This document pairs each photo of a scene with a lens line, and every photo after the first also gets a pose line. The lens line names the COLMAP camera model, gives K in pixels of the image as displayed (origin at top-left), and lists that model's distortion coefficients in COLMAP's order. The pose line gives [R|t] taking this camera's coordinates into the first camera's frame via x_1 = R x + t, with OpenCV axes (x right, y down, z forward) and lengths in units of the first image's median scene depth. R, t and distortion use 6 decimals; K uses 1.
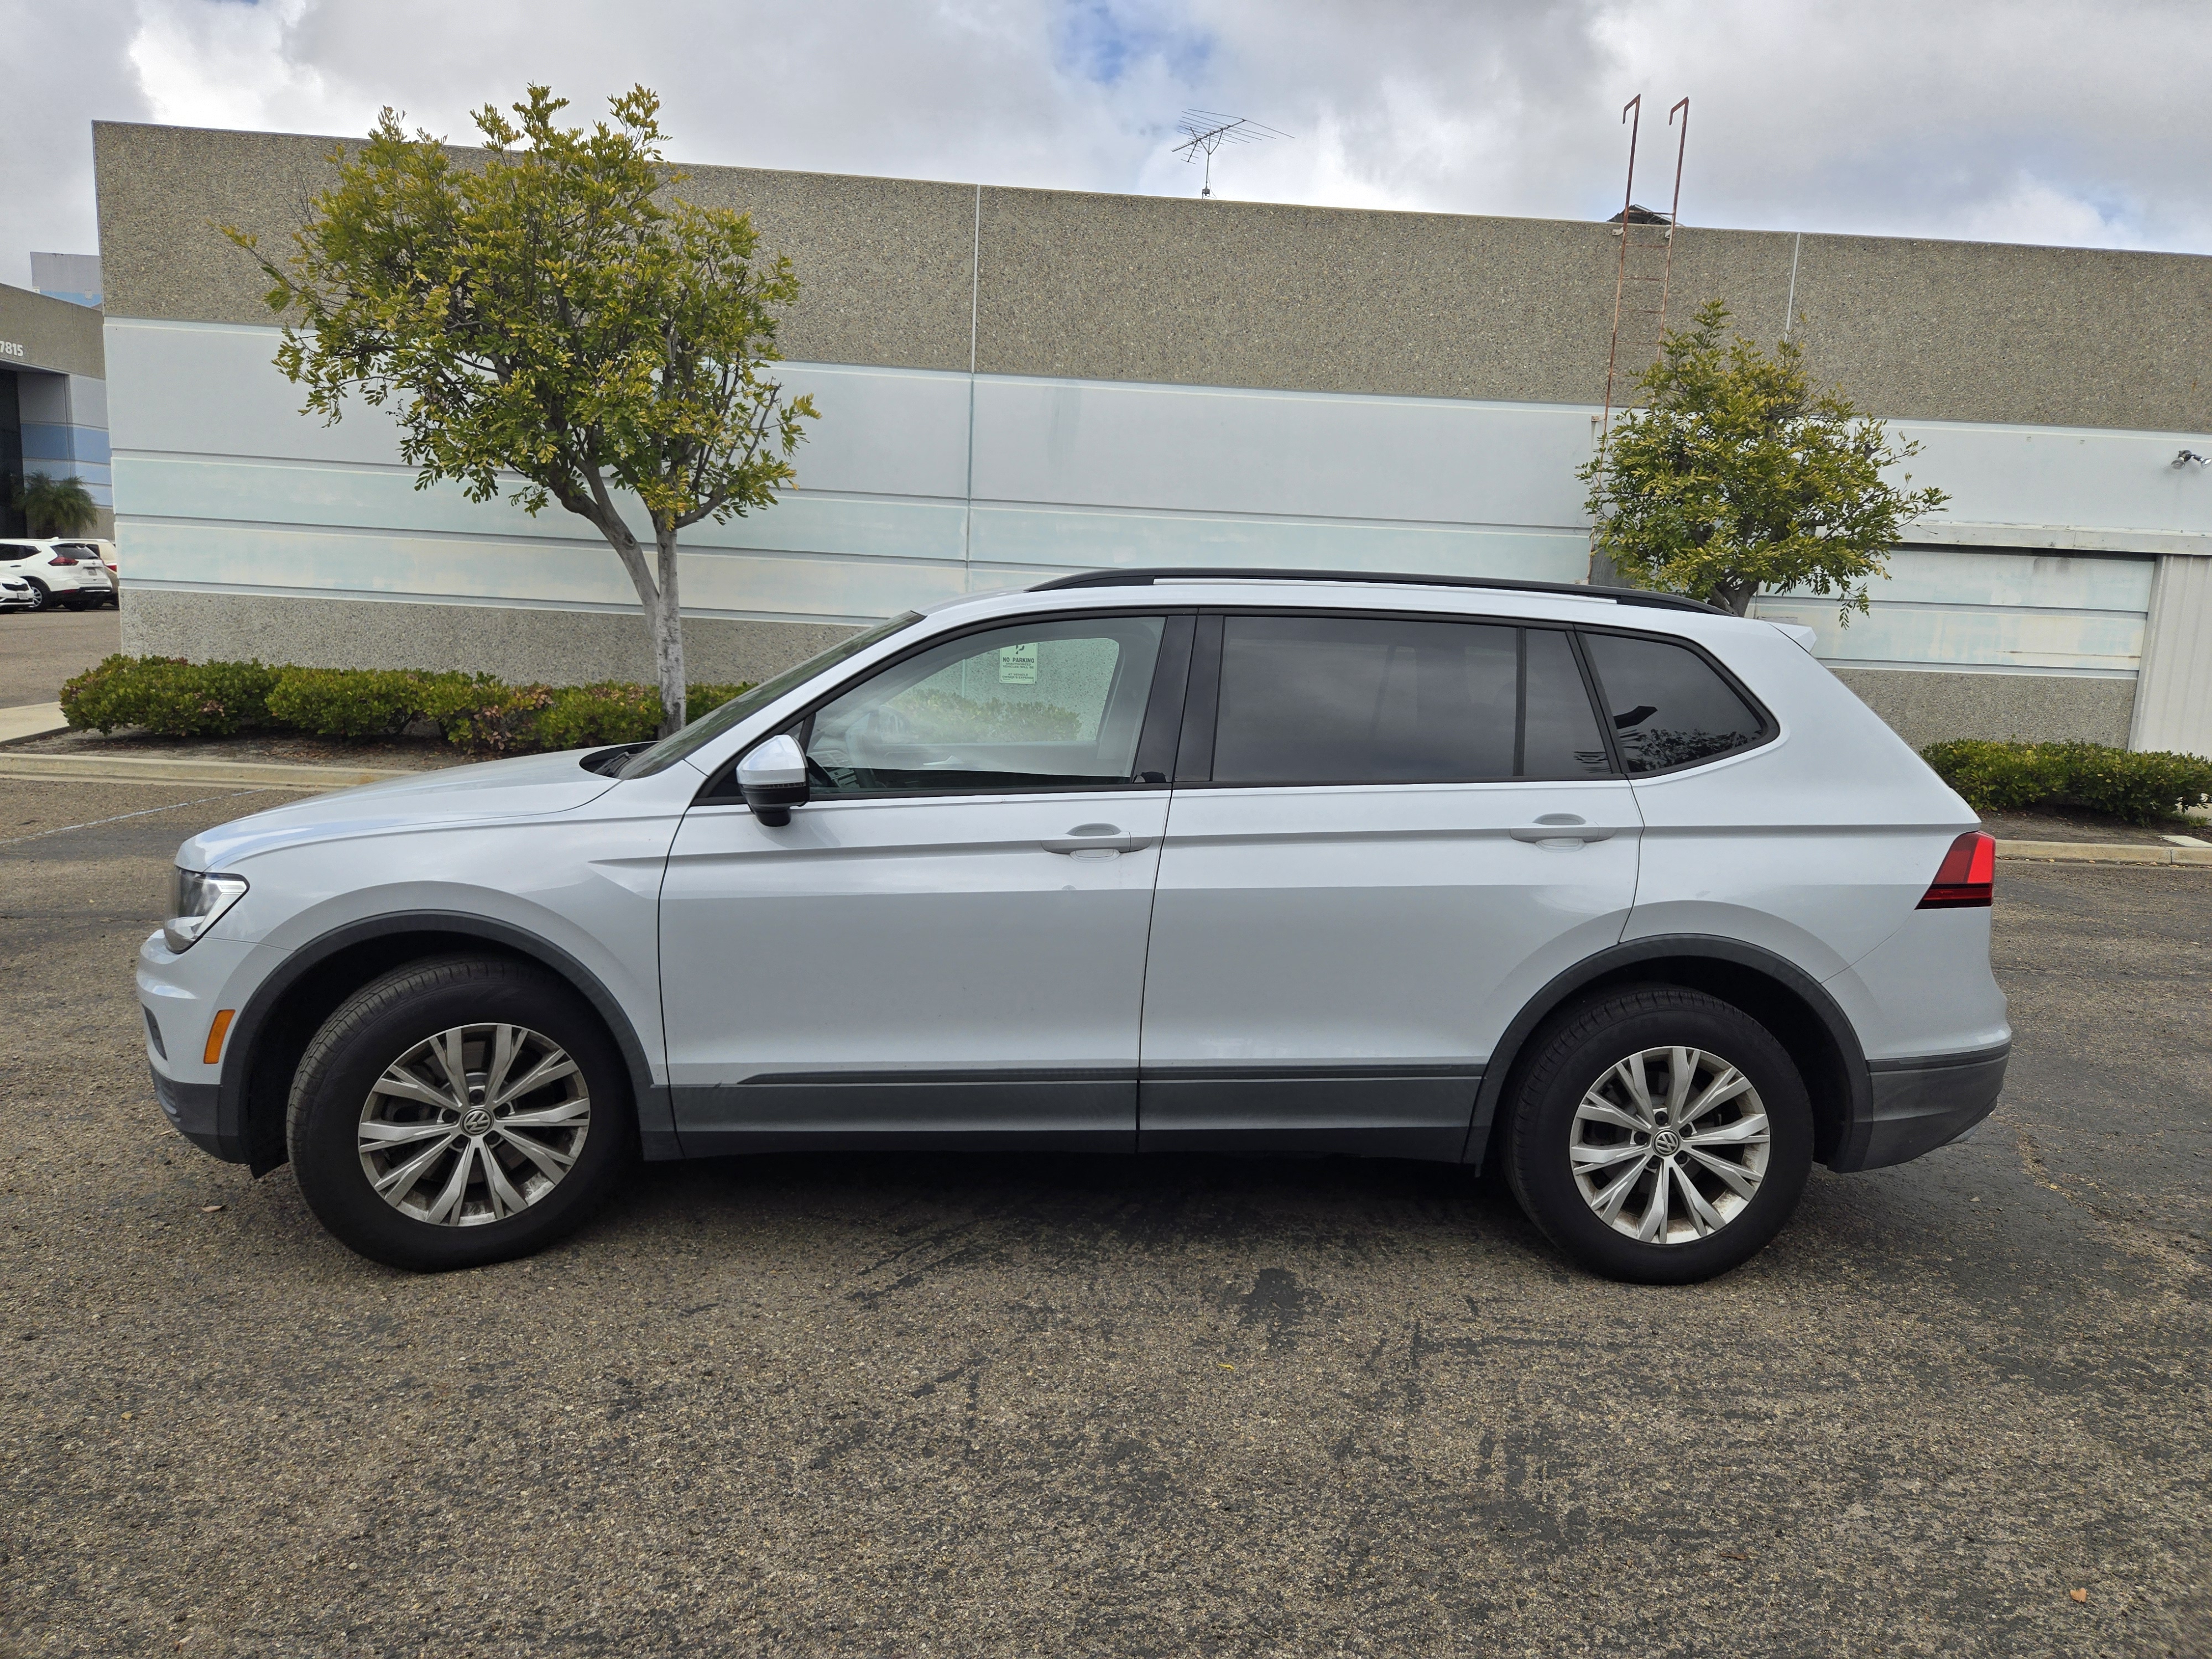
lens RADIAL K [[1471.7, 0, 1117.9], [0, 1471.7, 837.9], [0, 0, 1]] dist [0.072946, -0.053249]
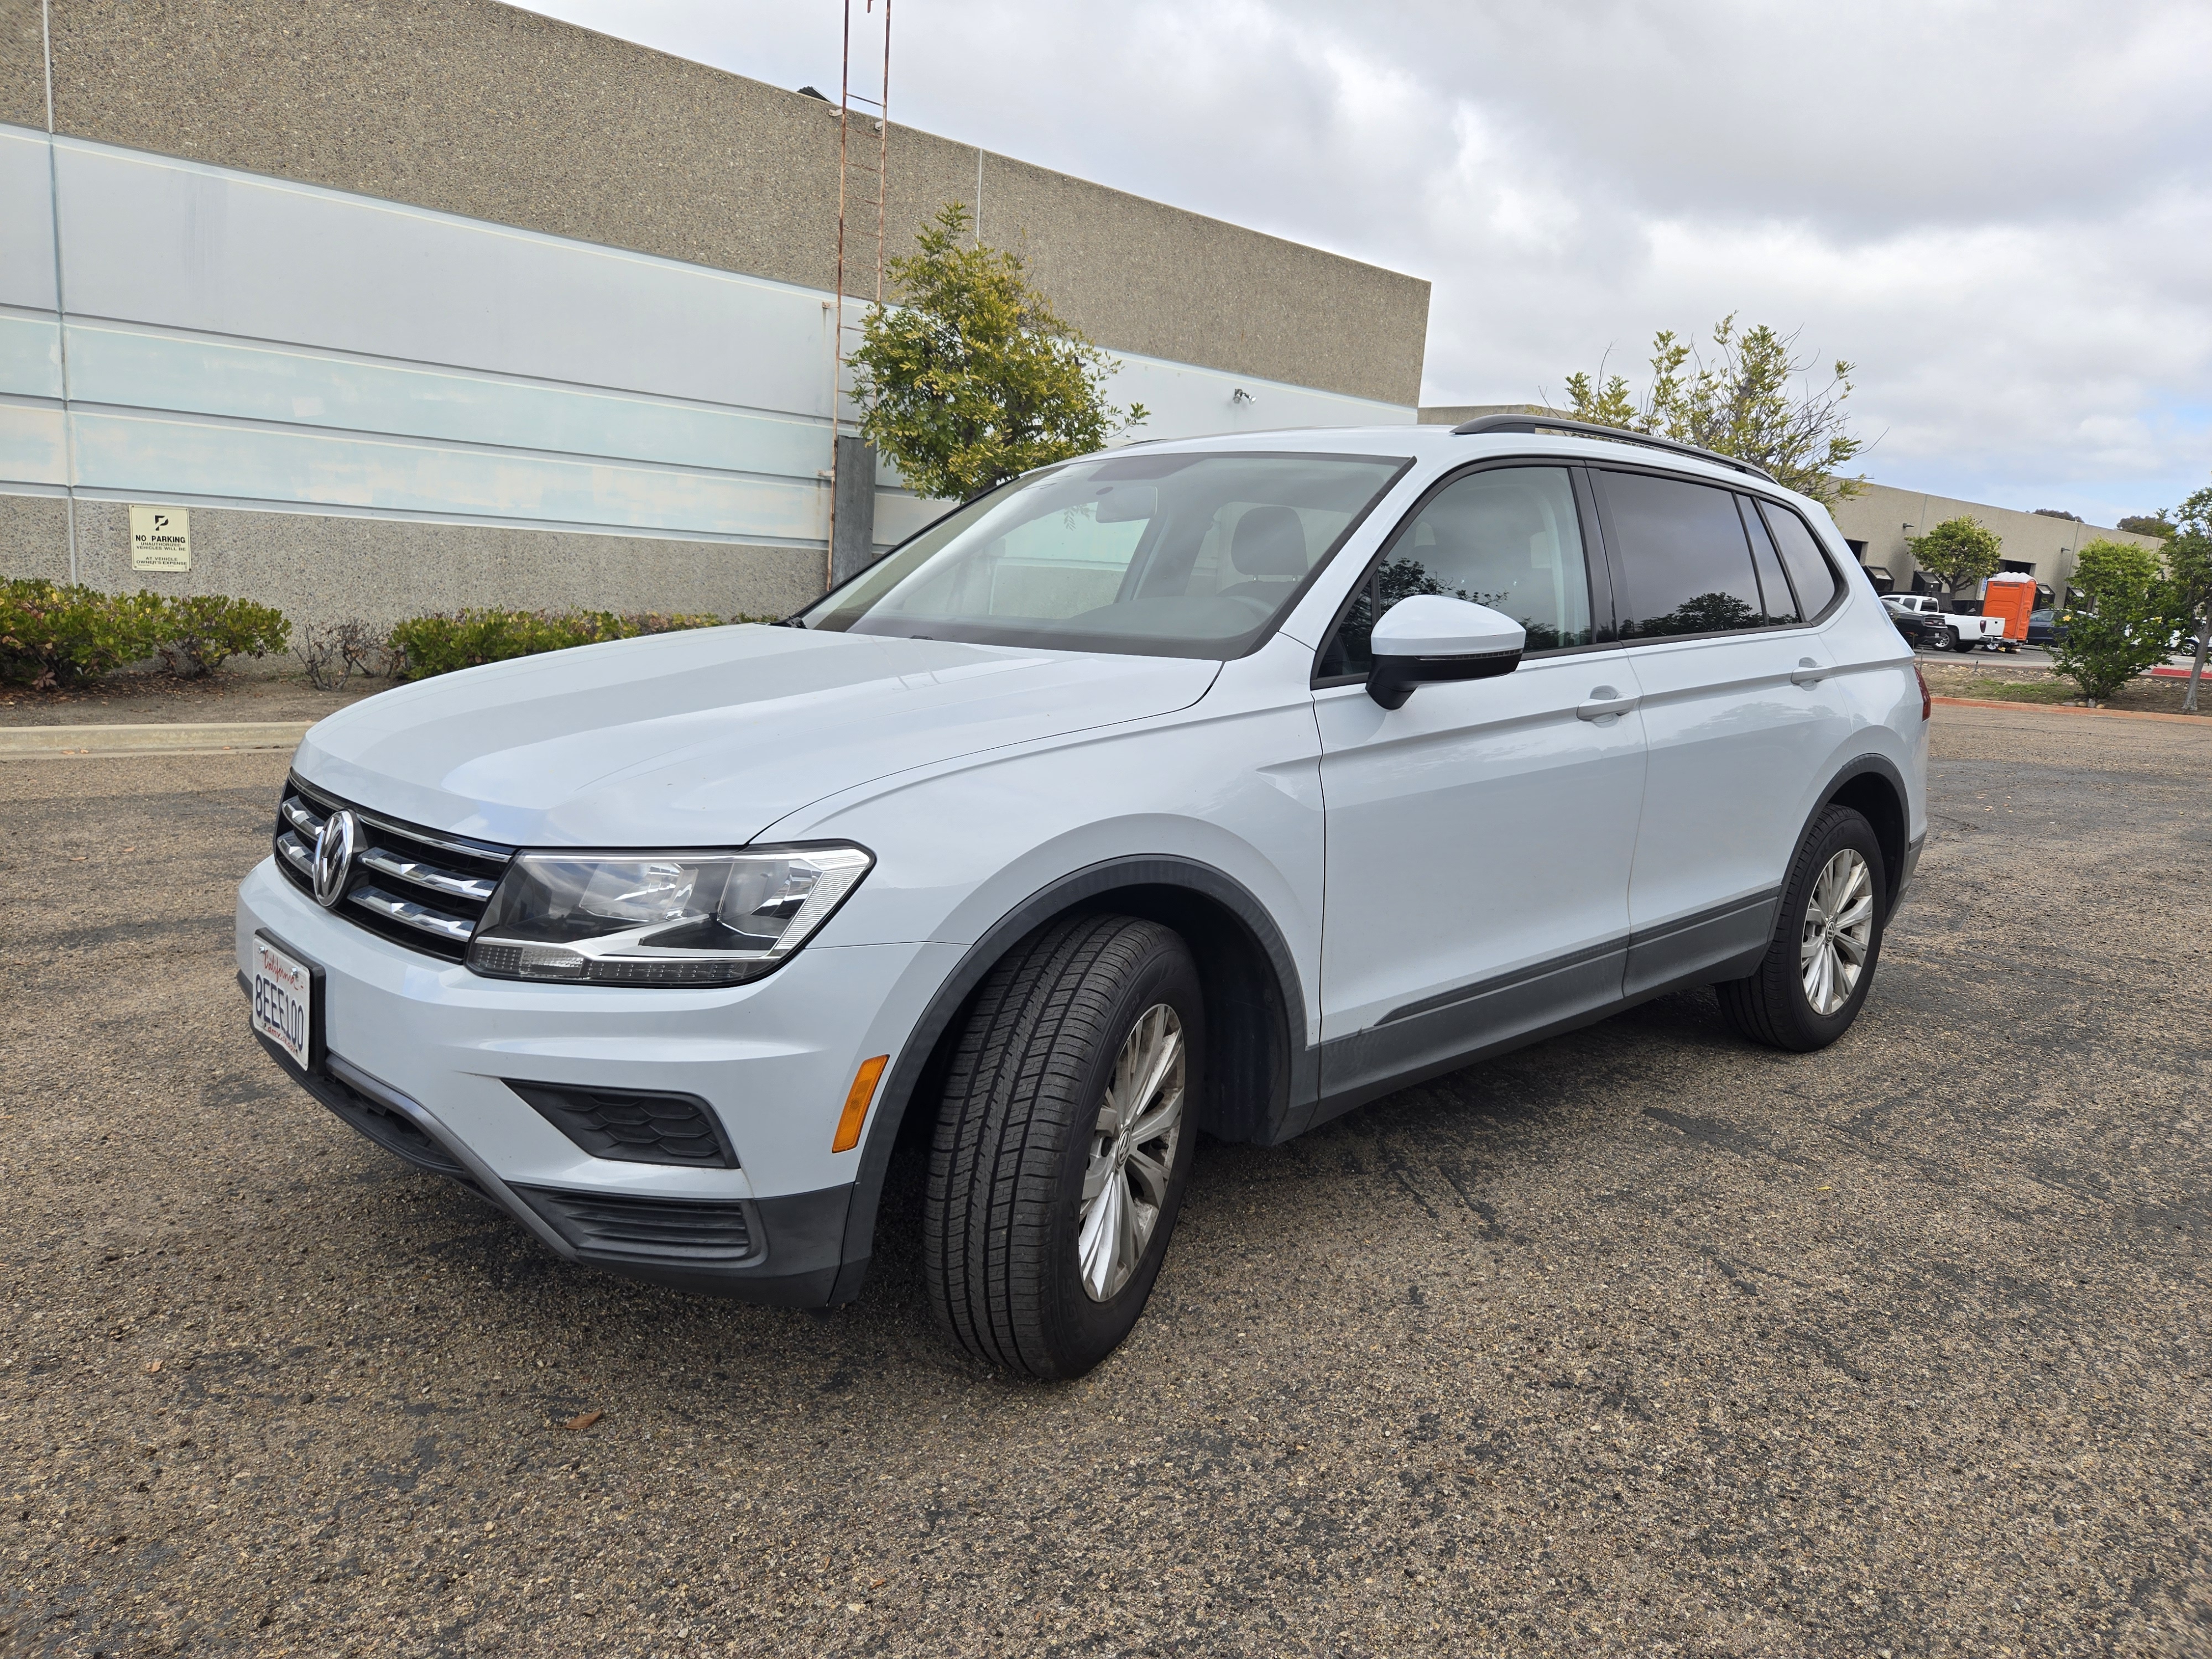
lens RADIAL K [[1471.7, 0, 1117.9], [0, 1471.7, 837.9], [0, 0, 1]] dist [0.072946, -0.053249]
pose [[0.769503, -0.114228, 0.628345, -0.856281], [0.073050, 0.993160, 0.091088, -0.022317], [-0.634452, -0.024192, 0.772584, 0.453128]]
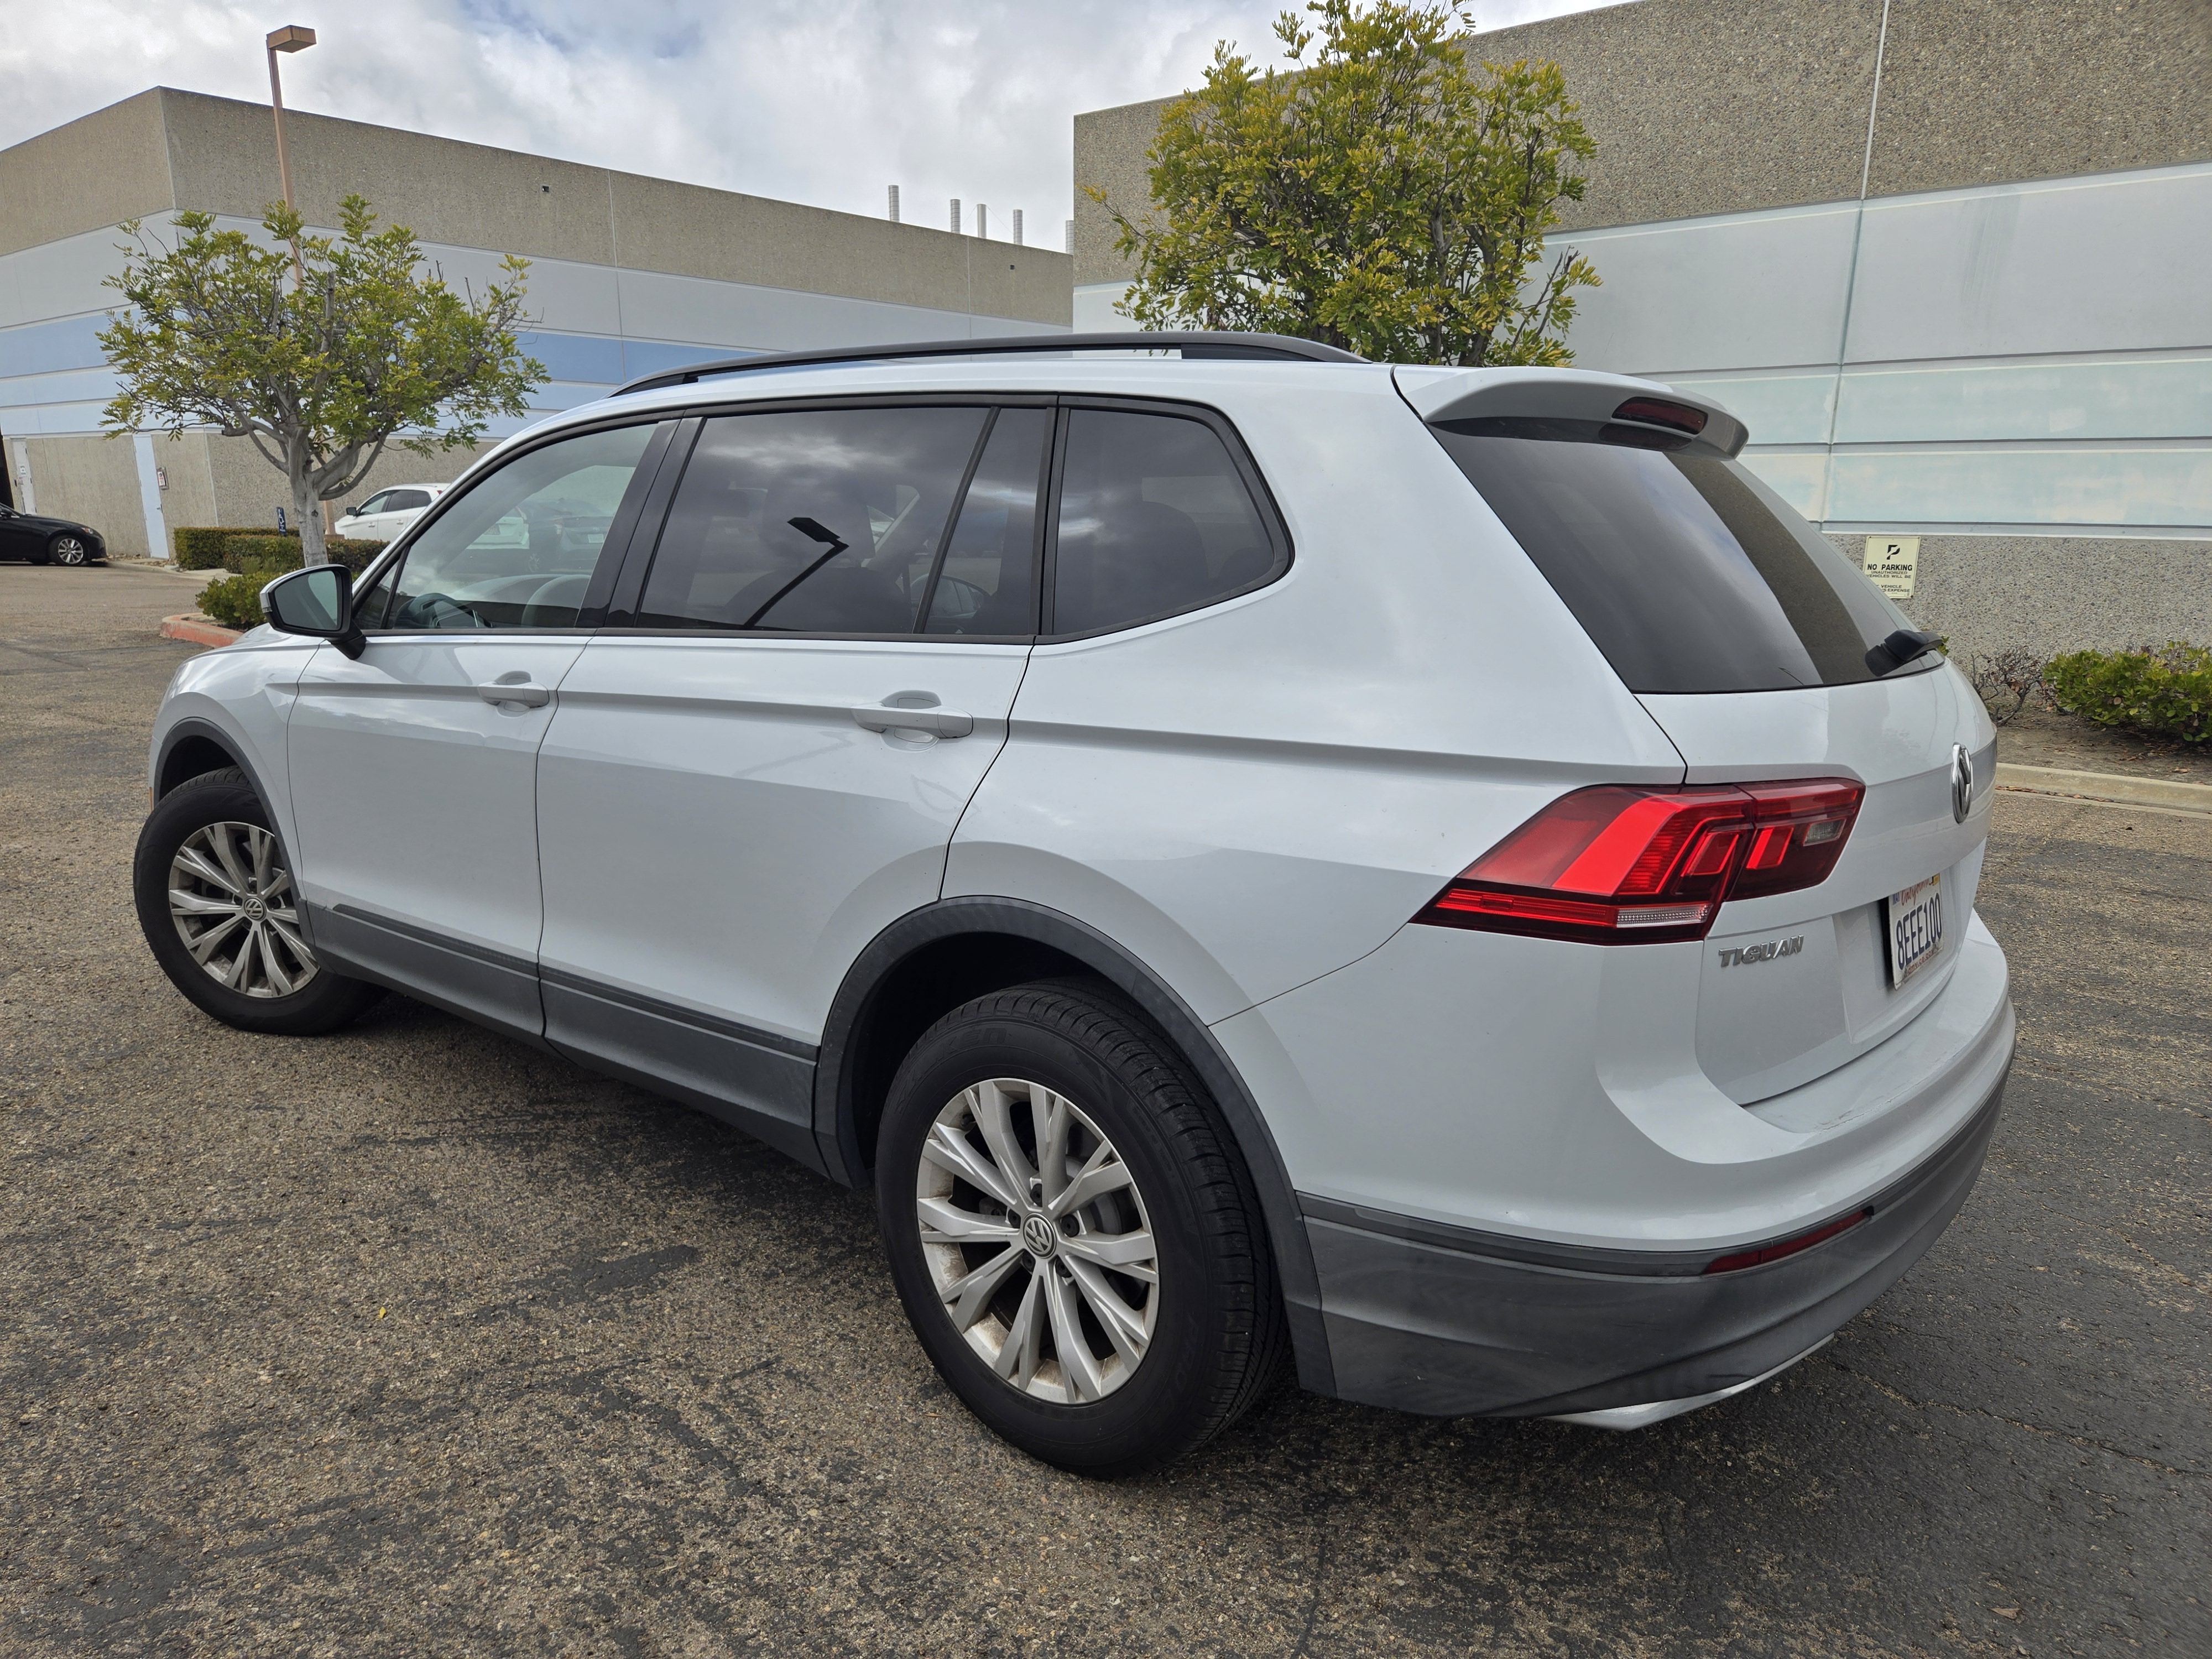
lens RADIAL K [[1478.2, 0, 1100.3], [0, 1478.2, 854.5], [0, 0, 1]] dist [0.071526, -0.050618]
pose [[0.730346, 0.123727, -0.671779, 0.814738], [-0.088756, 0.992311, 0.086268, -0.008547], [0.677287, -0.003381, 0.735711, 0.585024]]
